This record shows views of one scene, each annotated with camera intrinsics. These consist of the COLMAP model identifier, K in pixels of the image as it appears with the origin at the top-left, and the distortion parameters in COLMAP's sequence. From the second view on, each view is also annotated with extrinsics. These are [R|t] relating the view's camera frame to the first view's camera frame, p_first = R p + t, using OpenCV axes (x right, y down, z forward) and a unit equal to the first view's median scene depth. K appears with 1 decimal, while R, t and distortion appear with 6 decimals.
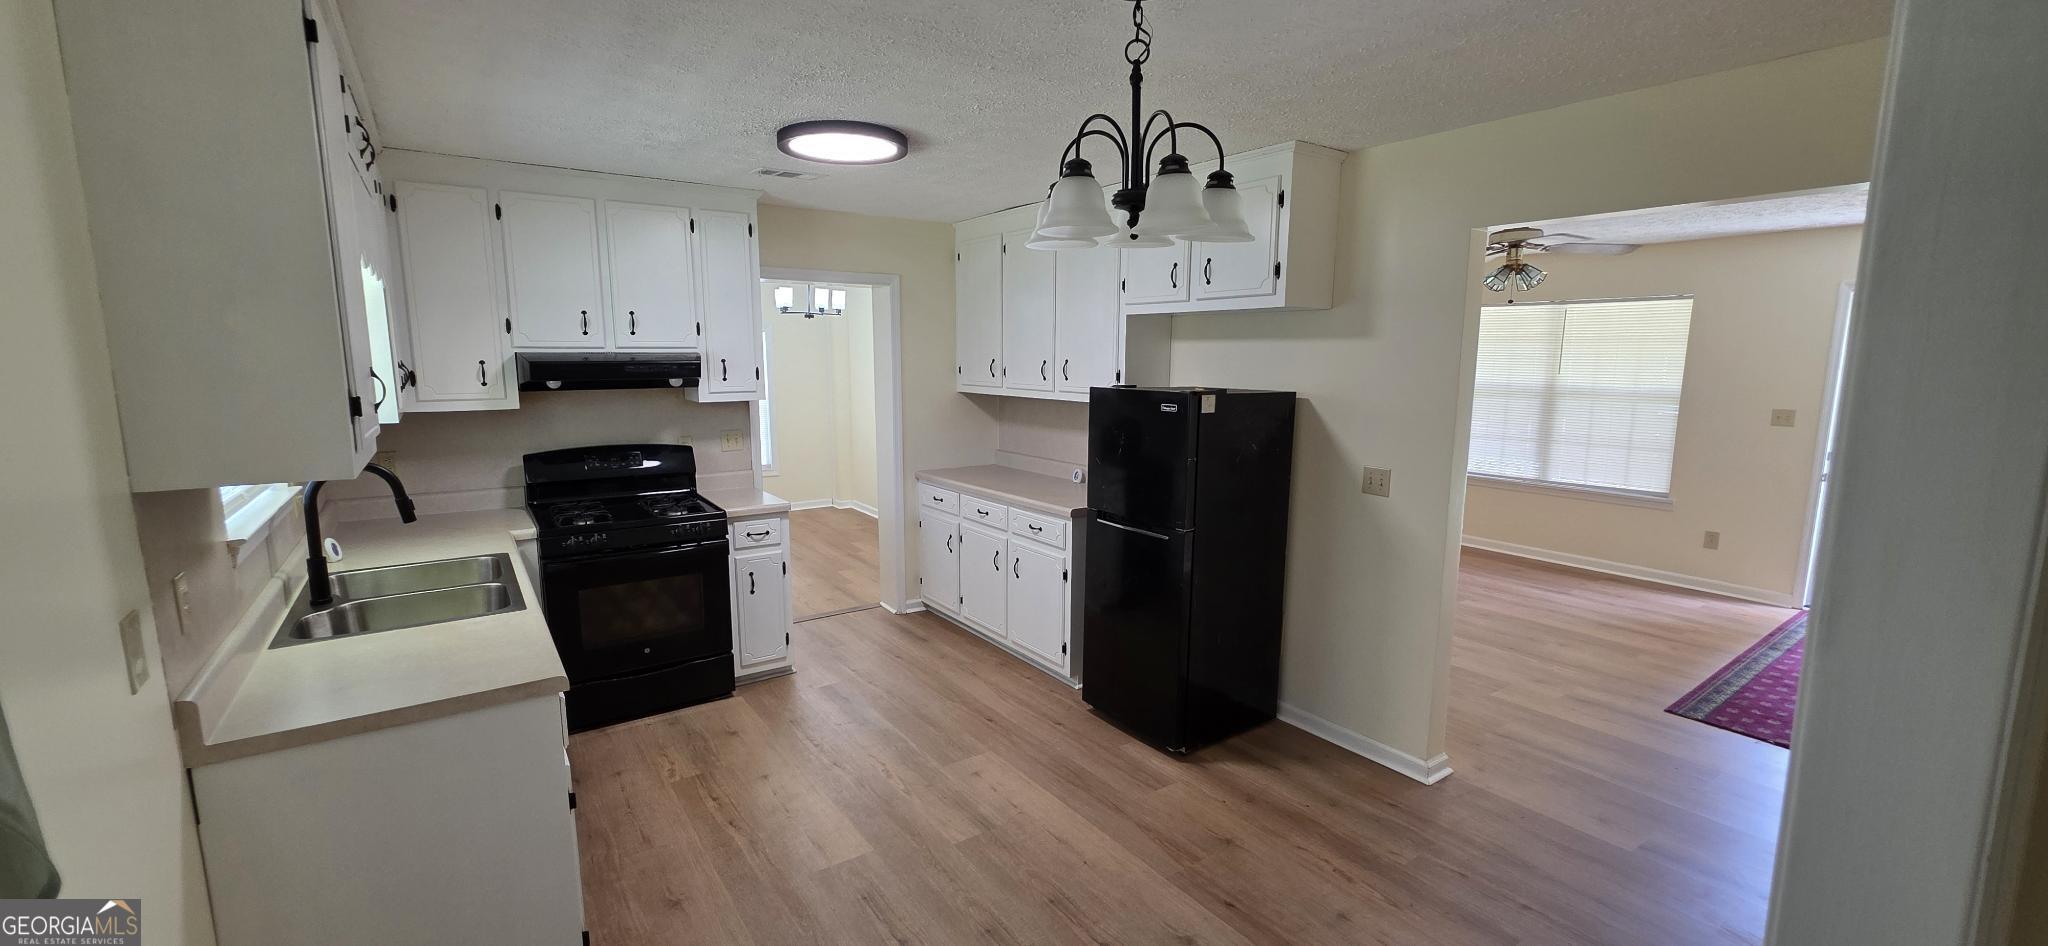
lens RADIAL K [[816.8, 0, 1023.9], [0, 816.8, 476.2], [0, 0, 1]] dist [0.001266, 0.000644]
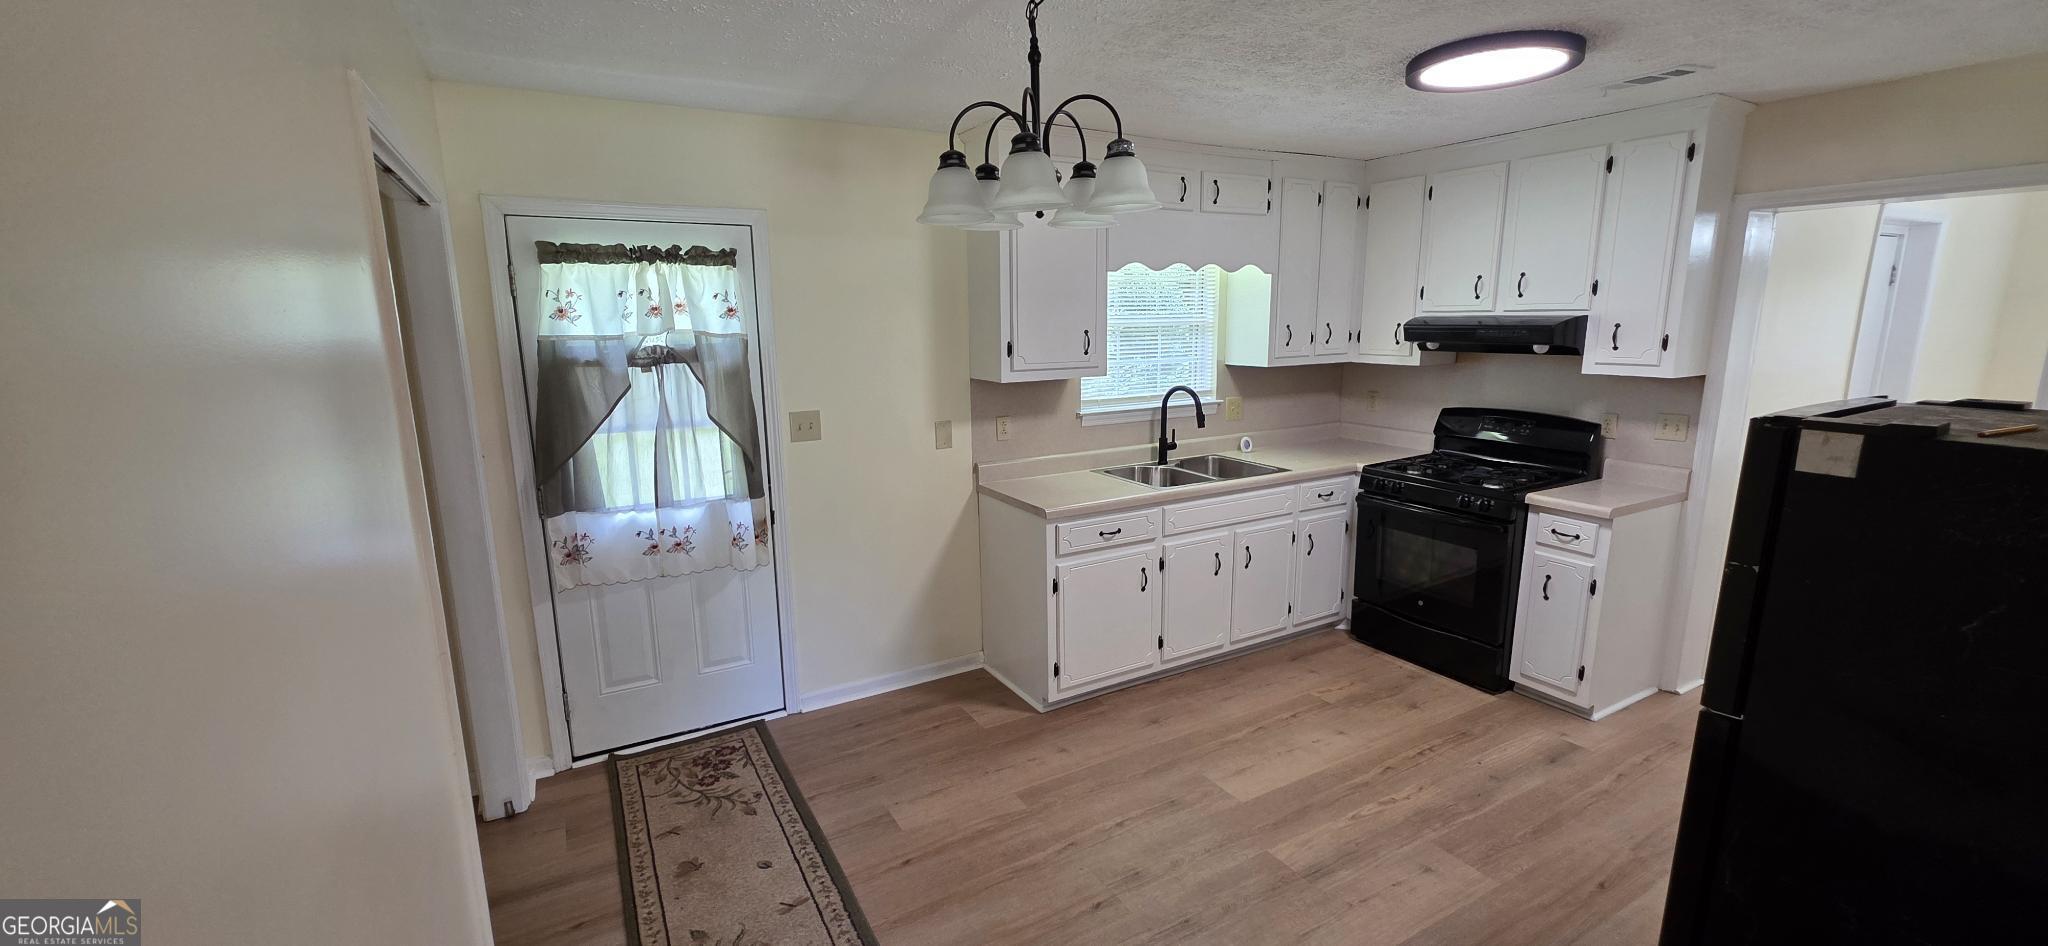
lens RADIAL K [[816.8, 0, 1023.9], [0, 816.8, 476.2], [0, 0, 1]] dist [0.001266, 0.000644]
pose [[-0.092512, 0.195909, -0.976249, 0.664006], [-0.137352, 0.968569, 0.207384, -0.105595], [0.986193, 0.153275, -0.062696, 0.617623]]
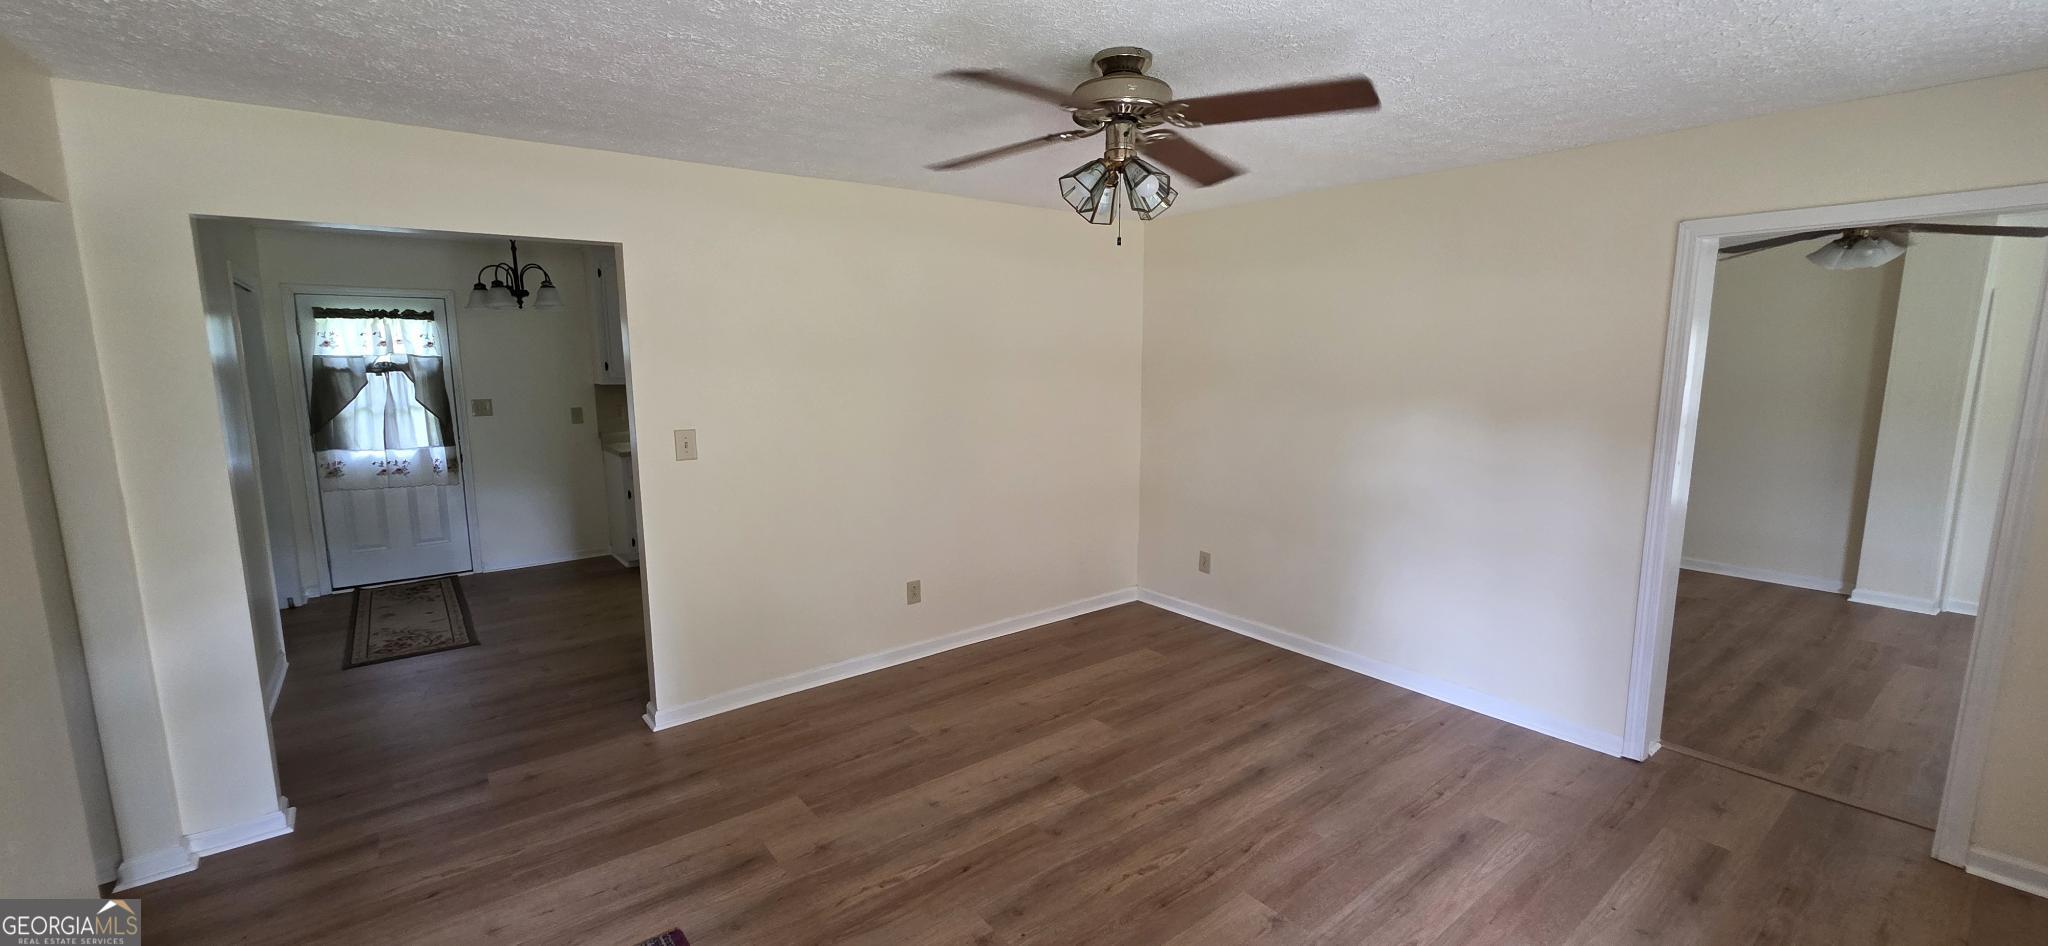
lens RADIAL K [[816.8, 0, 1023.9], [0, 816.8, 476.2], [0, 0, 1]] dist [0.001266, 0.000644]
pose [[0.044690, 0.150882, -0.987541, 1.598213], [-0.147887, 0.978636, 0.142829, -0.212084], [0.987994, 0.139661, 0.066049, 1.399699]]
